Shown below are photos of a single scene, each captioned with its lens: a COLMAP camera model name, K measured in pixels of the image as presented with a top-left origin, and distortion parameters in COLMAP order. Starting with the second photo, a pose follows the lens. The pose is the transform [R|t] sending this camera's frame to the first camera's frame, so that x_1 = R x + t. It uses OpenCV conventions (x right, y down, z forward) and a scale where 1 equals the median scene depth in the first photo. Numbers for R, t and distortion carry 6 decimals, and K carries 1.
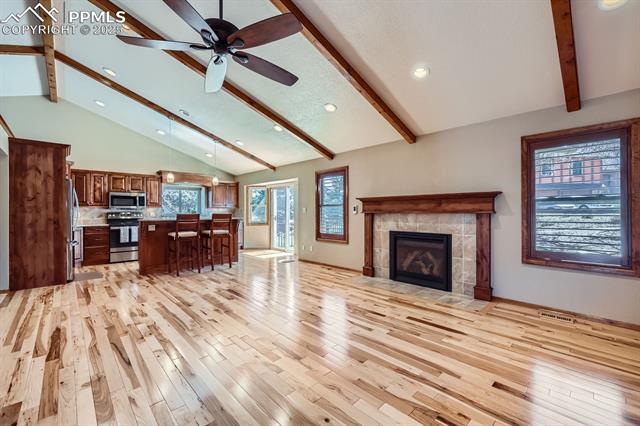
lens RADIAL K [[268.1, 0, 322.5], [0, 268.1, 213.5], [0, 0, 1]] dist [0.006726, -0.001496]
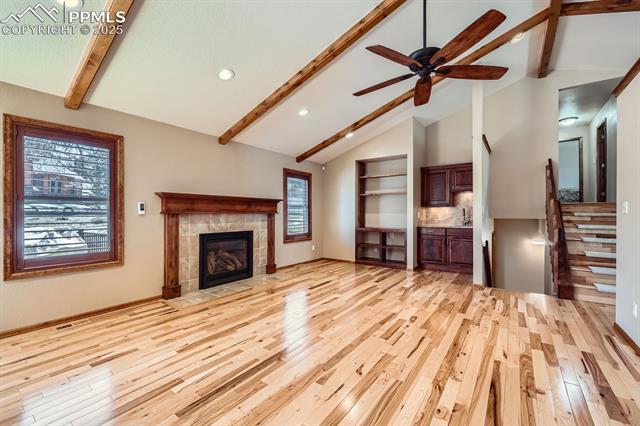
lens RADIAL K [[268.1, 0, 316.5], [0, 268.1, 212.8], [0, 0, 1]] dist [0.006726, -0.001496]
pose [[-0.169807, 0.004943, 0.985465, -0.529382], [0.005811, 0.999975, -0.004014, 0.001328], [-0.985460, 0.005045, -0.169831, 0.609642]]
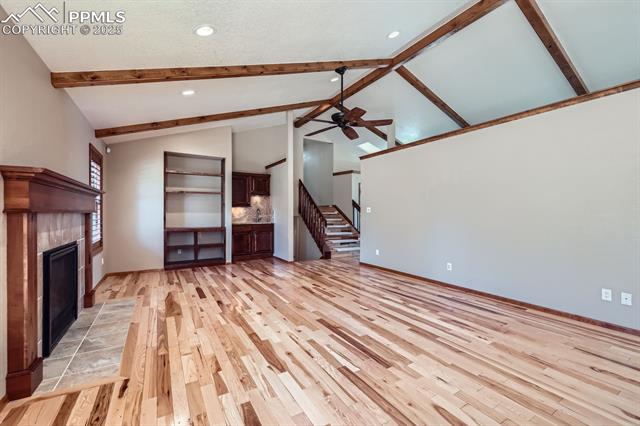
lens RADIAL K [[268.1, 0, 320.3], [0, 268.1, 212.6], [0, 0, 1]] dist [0.006726, -0.001496]
pose [[-0.974779, 0.002534, 0.223158, -0.237433], [0.003849, 0.999978, 0.005455, -0.002034], [-0.223139, 0.006176, -0.974767, 1.052617]]
